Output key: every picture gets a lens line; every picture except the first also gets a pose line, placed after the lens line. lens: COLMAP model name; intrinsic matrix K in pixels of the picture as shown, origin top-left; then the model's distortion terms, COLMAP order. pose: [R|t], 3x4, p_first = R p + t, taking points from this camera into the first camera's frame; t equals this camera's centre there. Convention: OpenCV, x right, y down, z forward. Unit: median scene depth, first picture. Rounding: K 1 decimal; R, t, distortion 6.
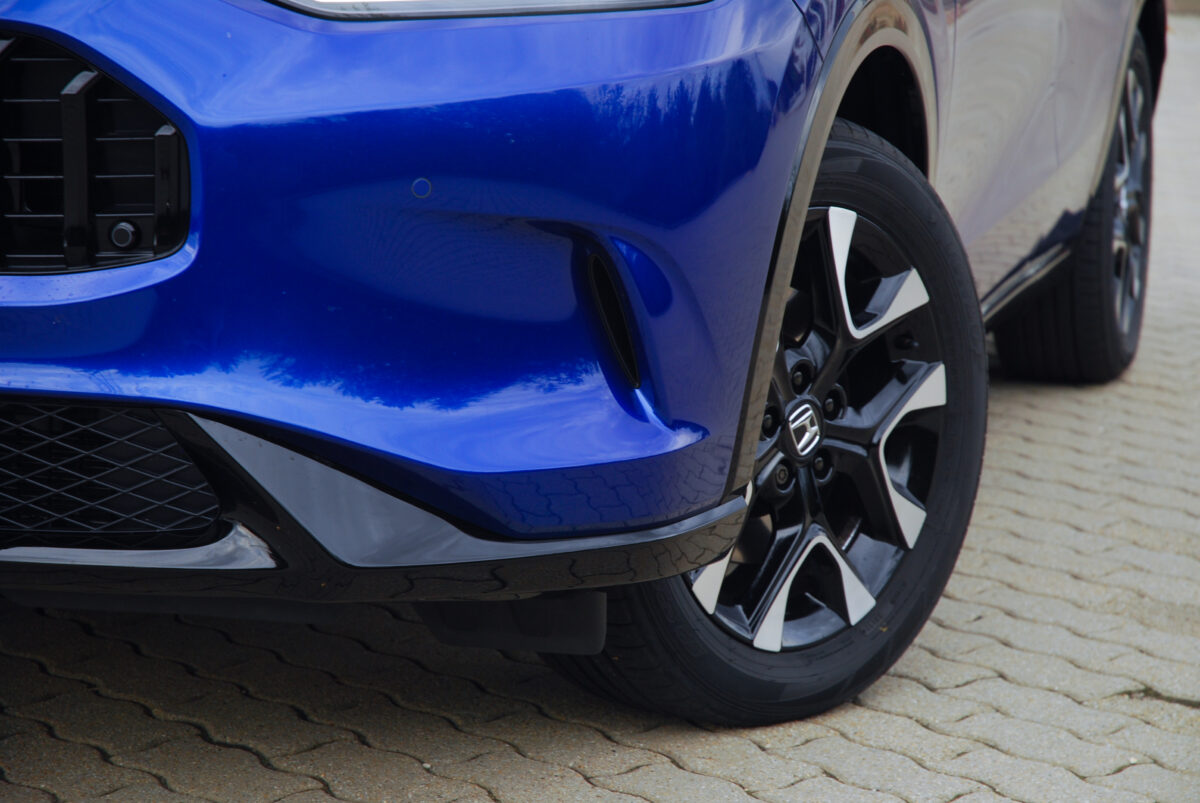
lens RADIAL K [[3323.5, 0, 609.5], [0, 3323.5, 405.7], [0, 0, 1]] dist [0.280491, 0.000000]
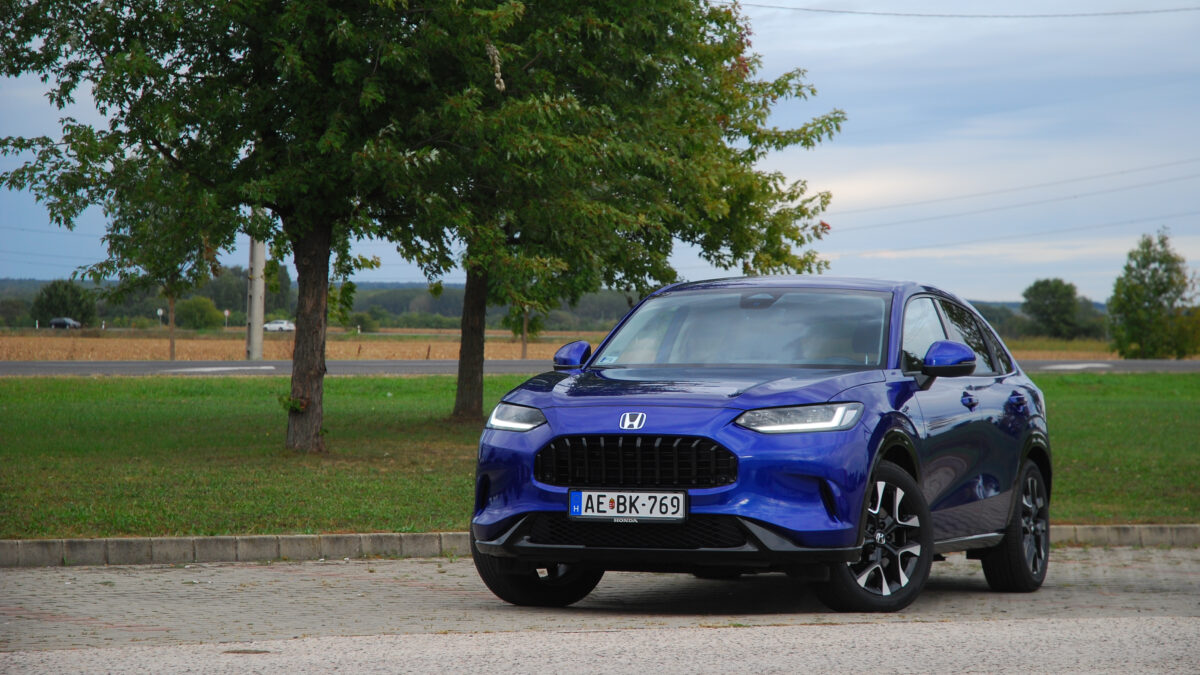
lens RADIAL K [[3402.7, 0, 589.9], [0, 3402.7, 332.3], [0, 0, 1]] dist [0.397681, 0.000000]
pose [[0.995953, -0.028961, -0.085081, 0.067104], [0.012246, 0.981558, -0.190773, 0.536599], [0.089037, 0.188959, 0.977940, -3.056084]]
